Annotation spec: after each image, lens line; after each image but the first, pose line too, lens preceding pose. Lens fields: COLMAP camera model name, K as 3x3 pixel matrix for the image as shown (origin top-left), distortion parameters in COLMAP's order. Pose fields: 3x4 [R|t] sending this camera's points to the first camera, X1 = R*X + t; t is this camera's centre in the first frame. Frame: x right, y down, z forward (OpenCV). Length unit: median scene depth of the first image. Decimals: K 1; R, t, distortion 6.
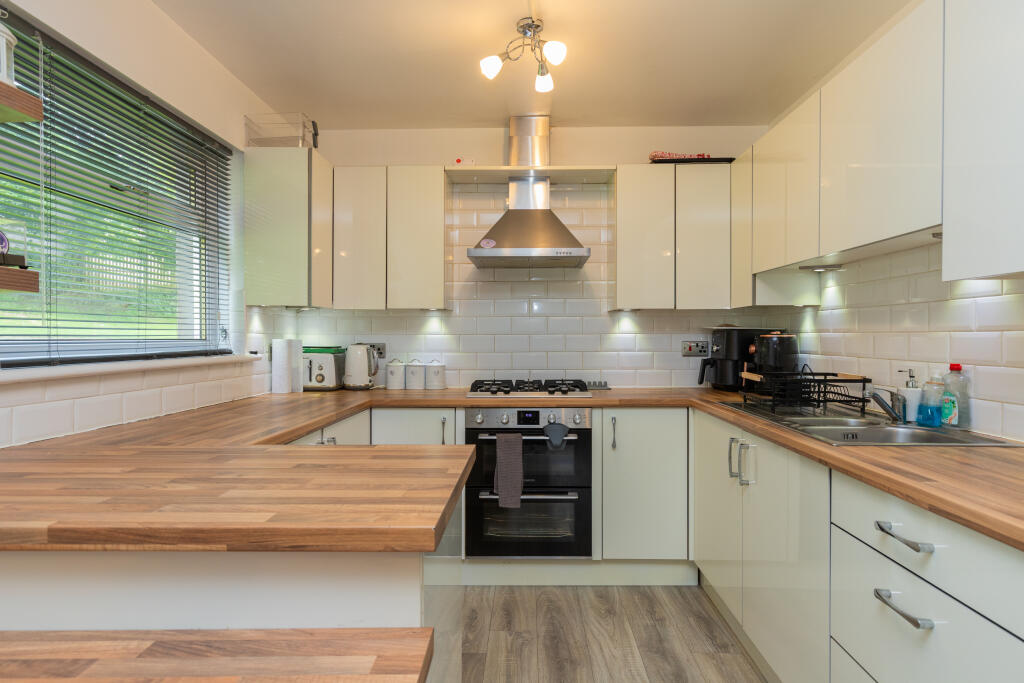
lens RADIAL K [[567.9, 0, 512.0], [0, 567.9, 341.5], [0, 0, 1]] dist [0.017520, -0.000016]
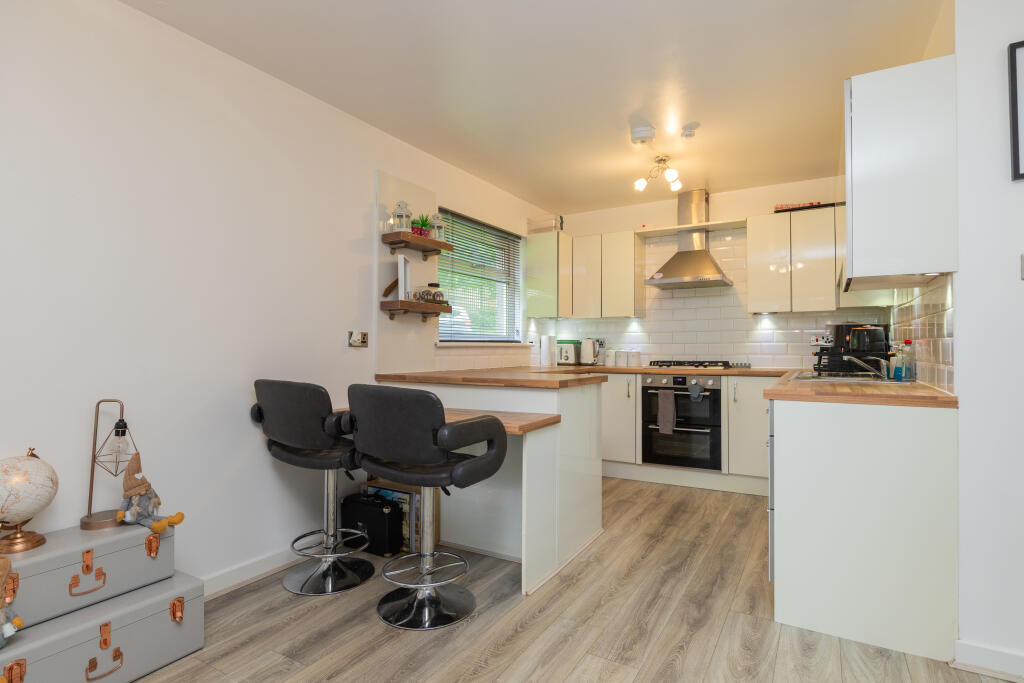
lens RADIAL K [[523.9, 0, 518.4], [0, 523.9, 341.7], [0, 0, 1]] dist [-0.002323, -0.000023]
pose [[0.877466, -0.005700, -0.479606, 0.328062], [-0.003005, 0.999844, -0.017381, 0.045823], [0.479630, 0.016693, 0.877312, -0.518614]]
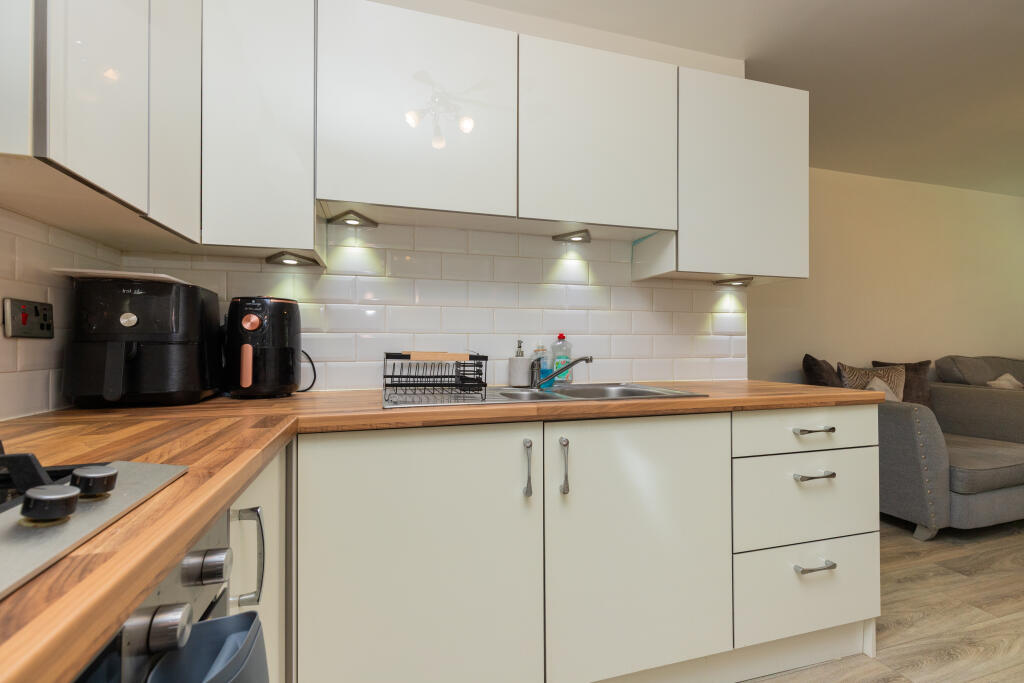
lens RADIAL K [[463.3, 0, 516.5], [0, 463.3, 342.6], [0, 0, 1]] dist [0.005116, -0.000114]
pose [[-0.316387, 0.002560, 0.948627, -0.116189], [0.007045, 0.999975, -0.000350, 0.036631], [-0.948604, 0.006572, -0.316397, 0.904915]]
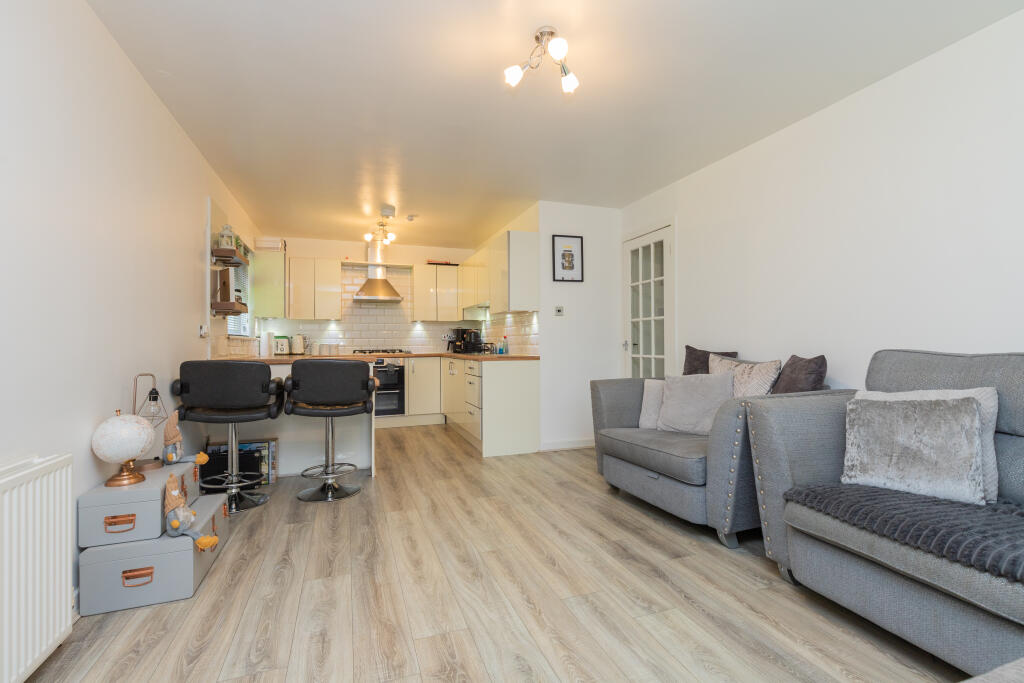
lens RADIAL K [[463.3, 0, 516.5], [0, 463.3, 342.6], [0, 0, 1]] dist [0.005116, -0.000114]
pose [[0.929282, -0.005404, 0.369332, -0.161551], [0.010403, 0.999879, -0.011545, 0.072643], [-0.369225, 0.014571, 0.929226, -1.133907]]
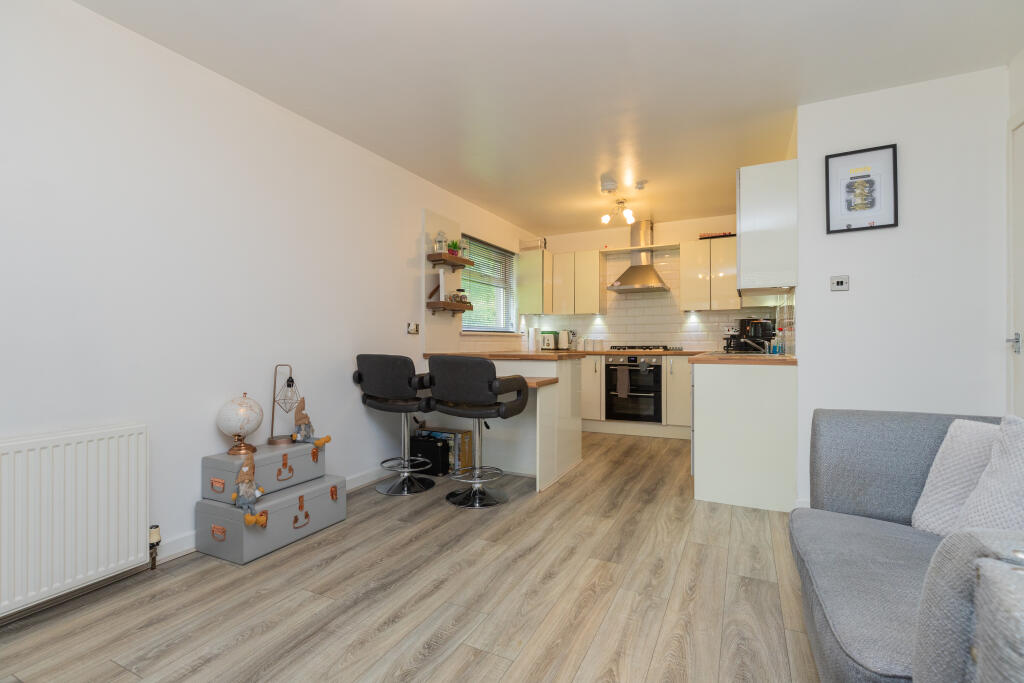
lens RADIAL K [[463.3, 0, 516.5], [0, 463.3, 342.6], [0, 0, 1]] dist [0.005116, -0.000114]
pose [[0.908214, -0.002594, -0.418498, 0.364729], [0.000237, 0.999984, -0.005683, 0.071931], [0.418506, 0.005062, 0.908200, -0.832790]]
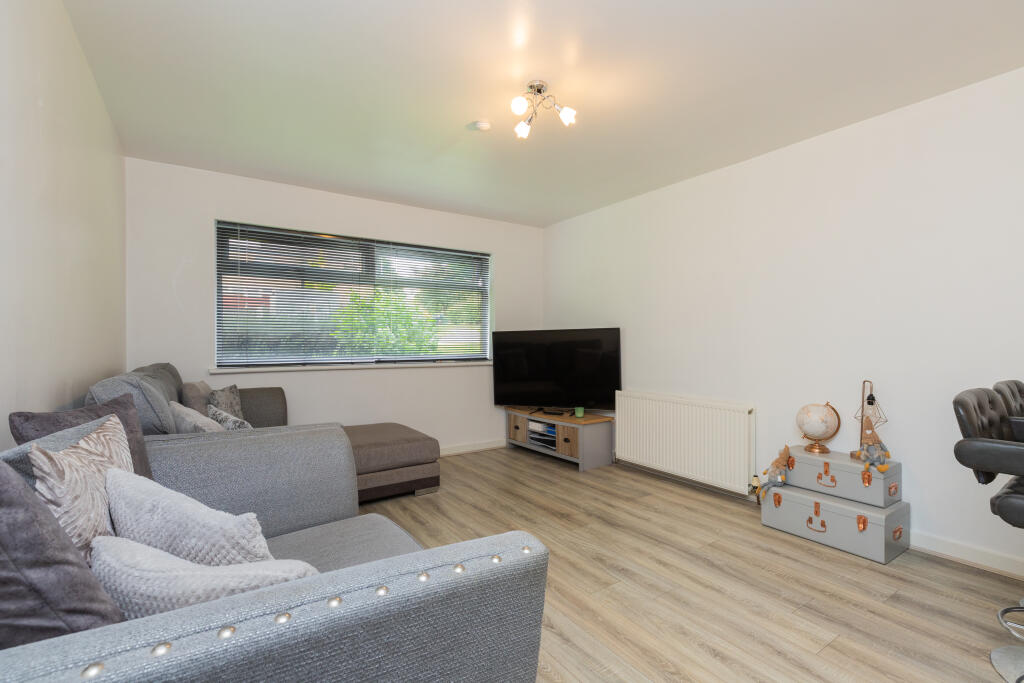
lens RADIAL K [[463.3, 0, 516.5], [0, 463.3, 342.6], [0, 0, 1]] dist [0.005116, -0.000114]
pose [[-0.807221, 0.000821, -0.590249, 0.659759], [-0.005888, 0.999938, 0.009444, 0.030244], [0.590220, 0.011098, -0.807166, 0.153164]]
